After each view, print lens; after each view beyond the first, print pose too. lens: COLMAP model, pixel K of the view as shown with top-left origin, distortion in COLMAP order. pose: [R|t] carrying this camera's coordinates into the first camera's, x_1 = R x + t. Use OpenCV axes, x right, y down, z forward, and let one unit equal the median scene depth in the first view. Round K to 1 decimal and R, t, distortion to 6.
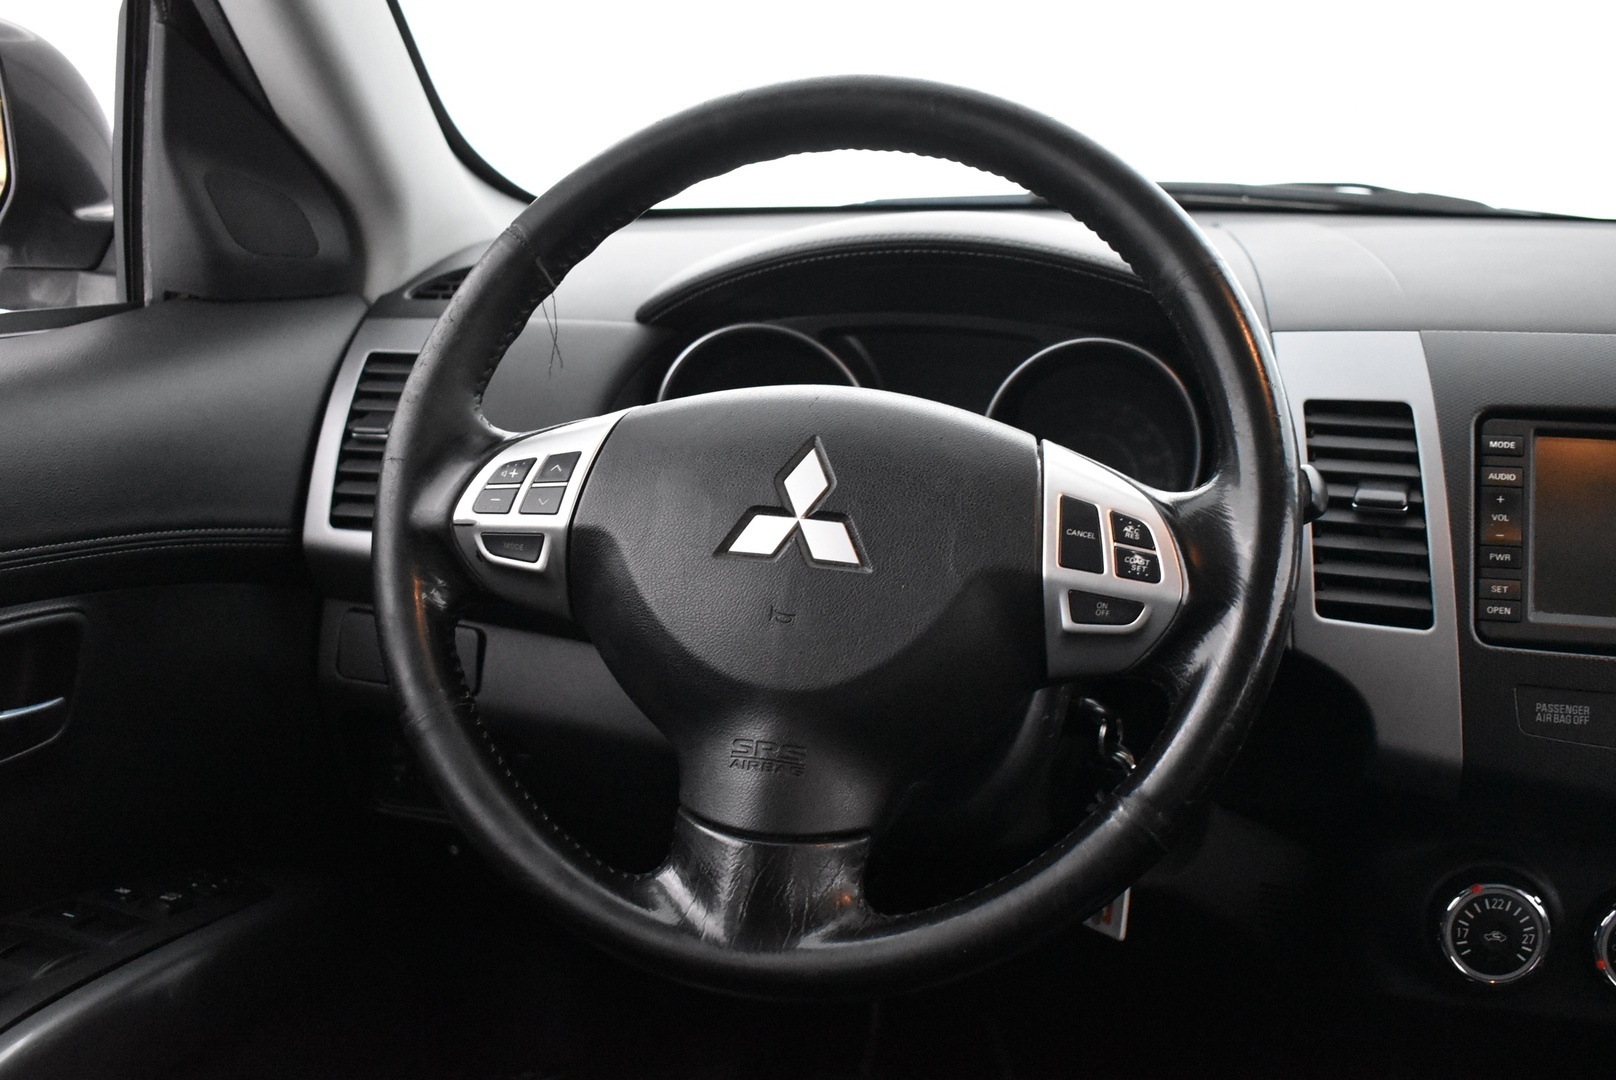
lens RADIAL K [[1809.9, 0, 808.0], [0, 1809.9, 540.0], [0, 0, 1]] dist [-0.053508, 0.001247]
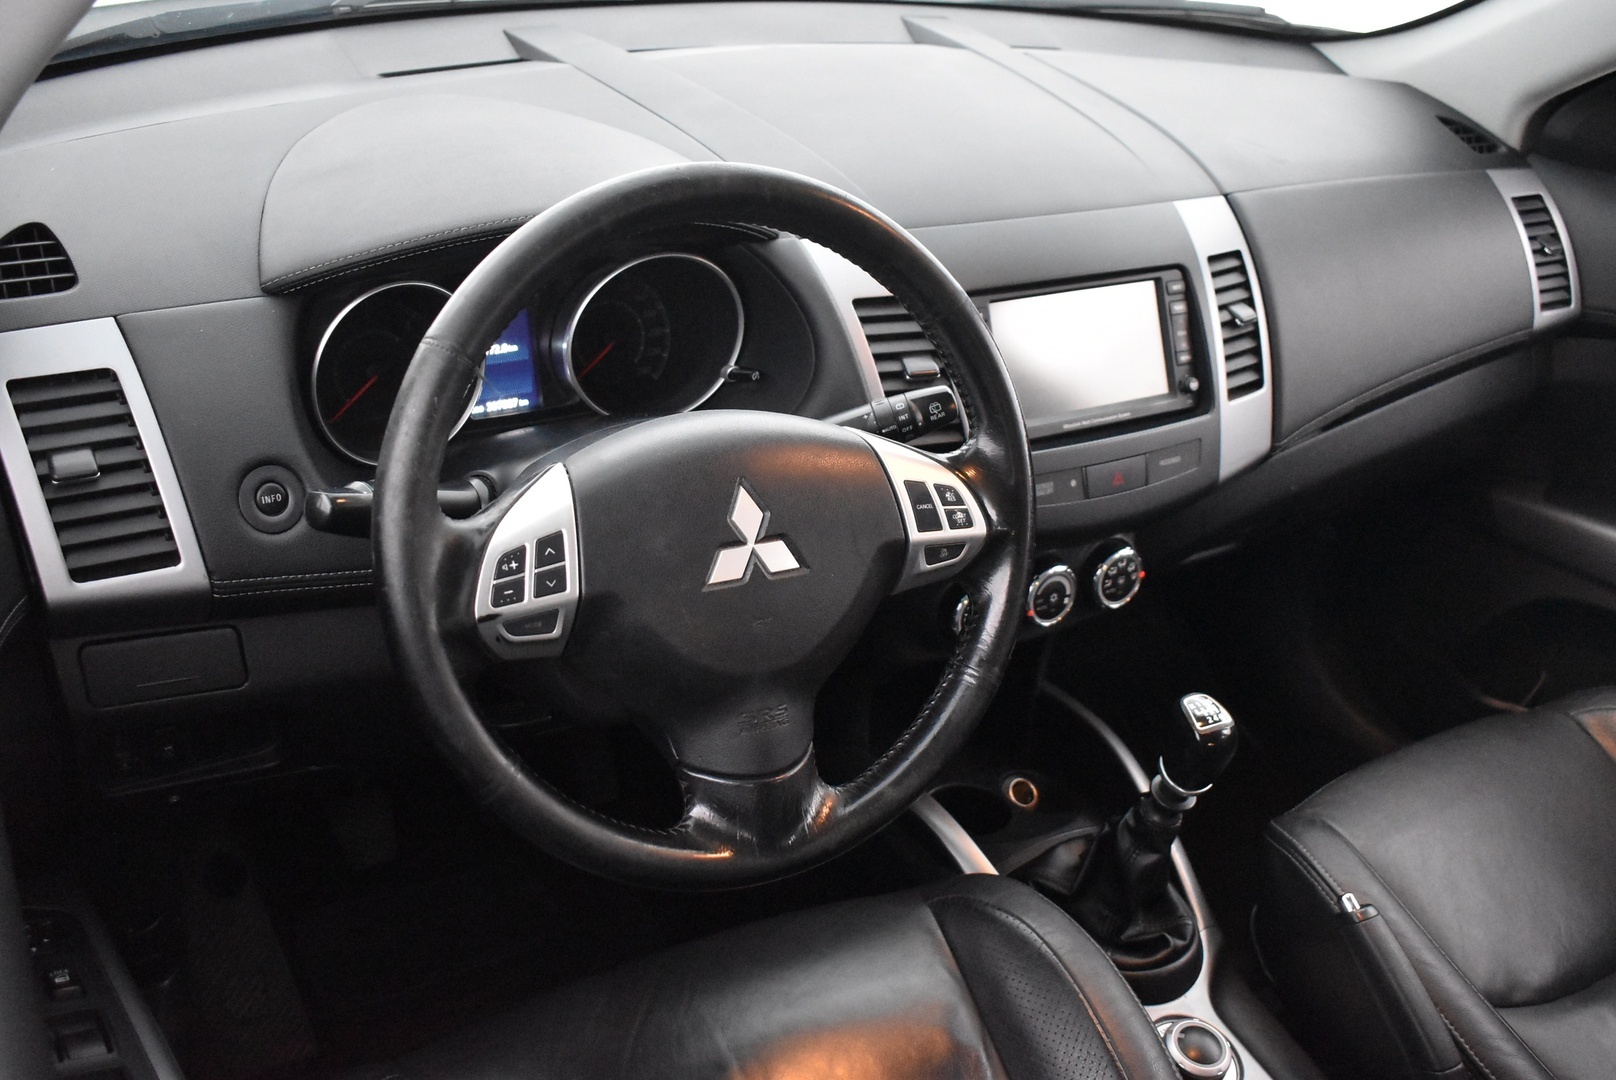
lens RADIAL K [[1574.8, 0, 808.0], [0, 1574.8, 540.0], [0, 0, 1]] dist [-0.010019, -0.008363]
pose [[0.709205, -0.302197, 0.636950, -0.668297], [0.058765, 0.925668, 0.373746, -0.418452], [-0.702549, -0.227632, 0.674247, 0.190575]]
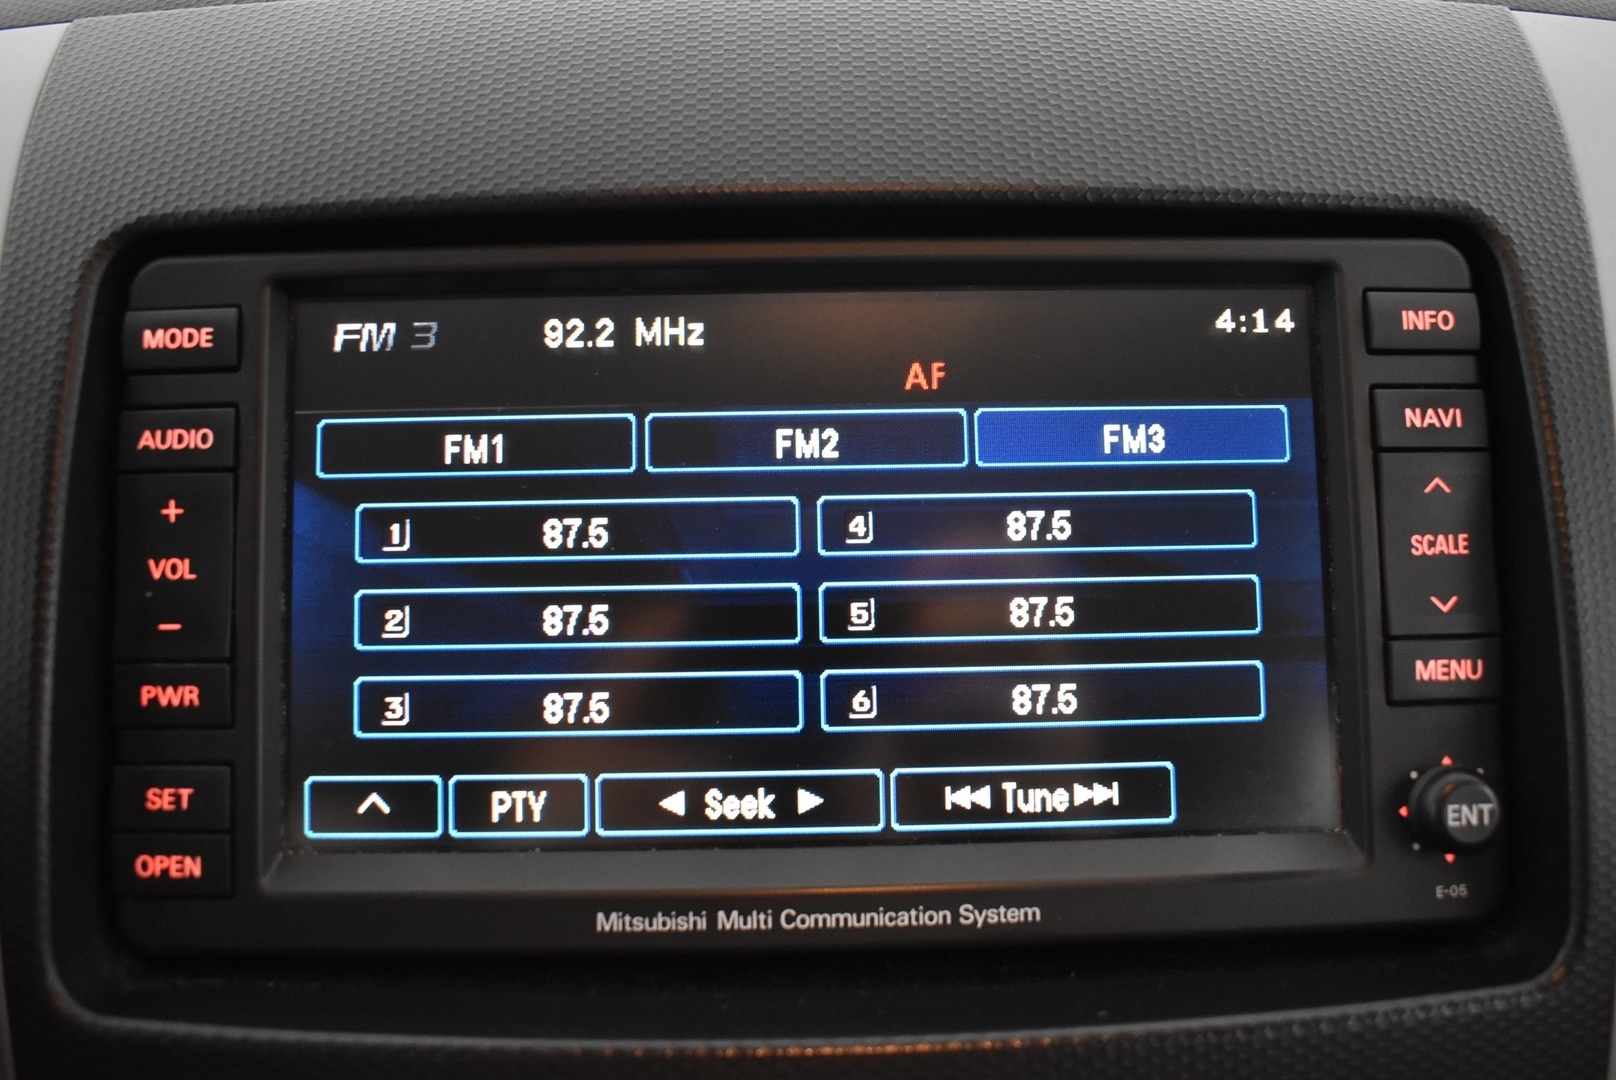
lens RADIAL K [[1446.0, 0, 808.0], [0, 1446.0, 540.0], [0, 0, 1]] dist [-0.107201, -0.000039]
pose [[0.972231, -0.115246, 0.203679, 0.486615], [0.078054, 0.980189, 0.182035, -0.060496], [-0.220623, -0.161082, 0.961966, 0.794102]]
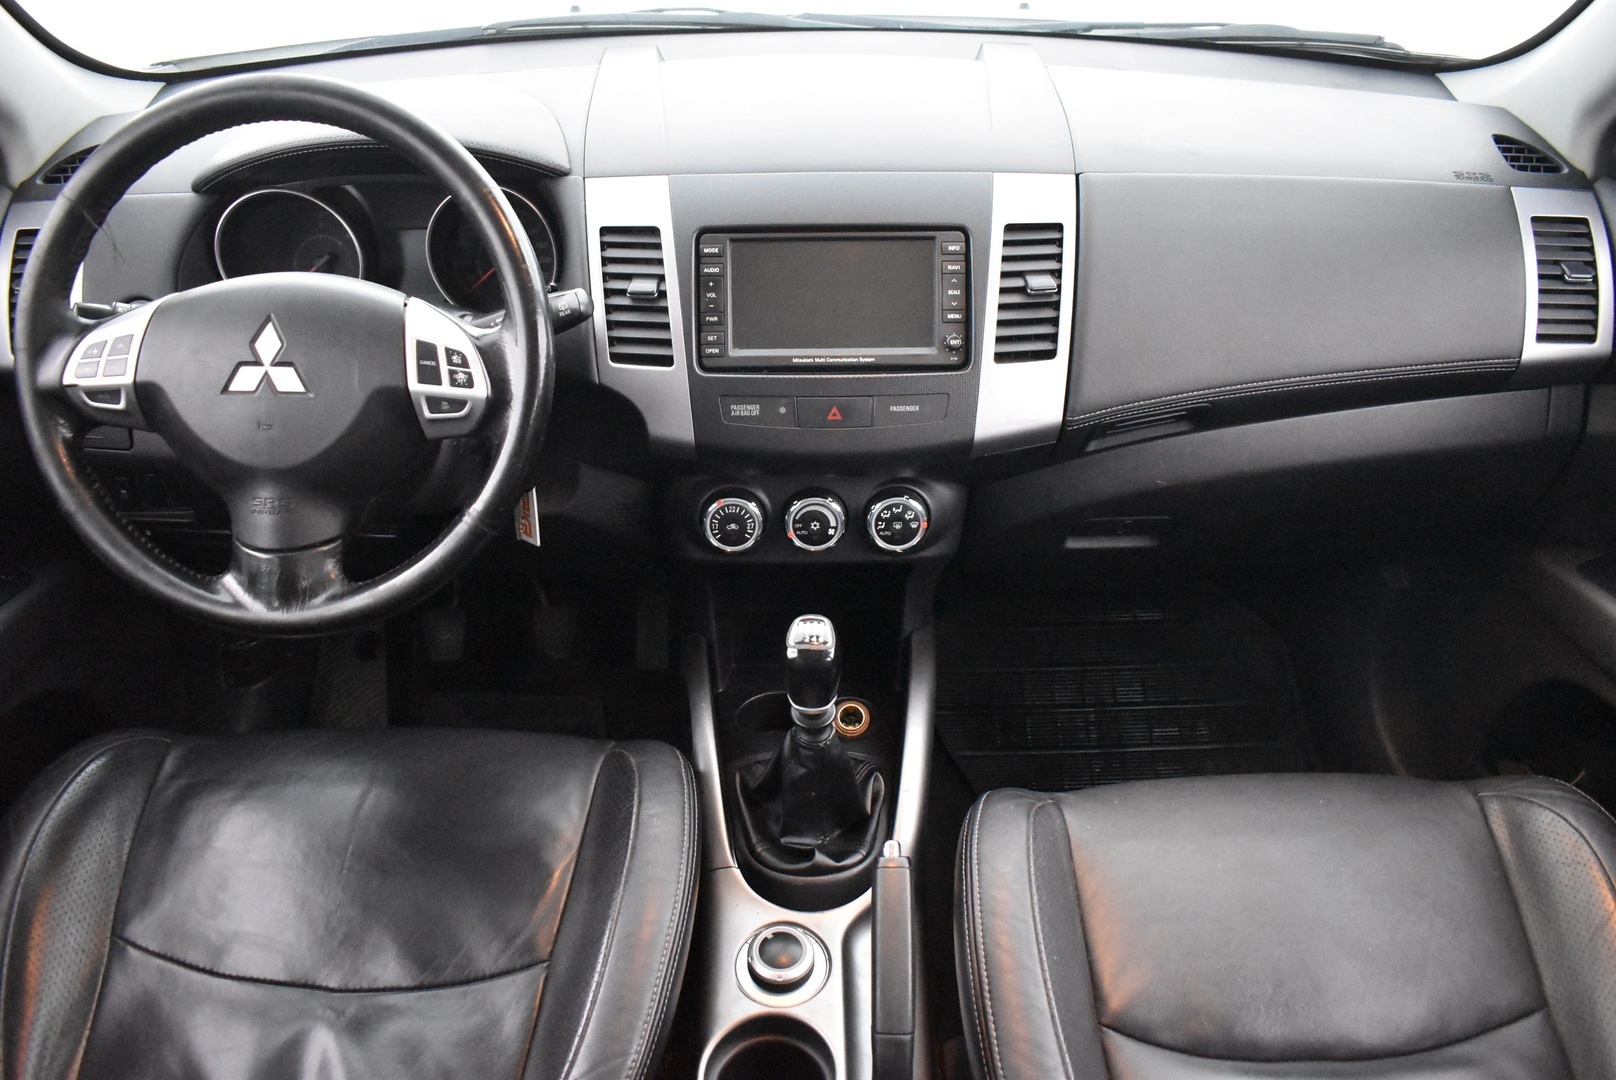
lens RADIAL K [[1263.7, 0, 781.7], [0, 1263.7, 550.7], [0, 0, 1]] dist [-0.107869, 0.060385]
pose [[0.975395, -0.136310, 0.173274, 0.228992], [0.074617, 0.943681, 0.322334, -0.178978], [-0.207453, -0.301473, 0.930633, -0.223316]]
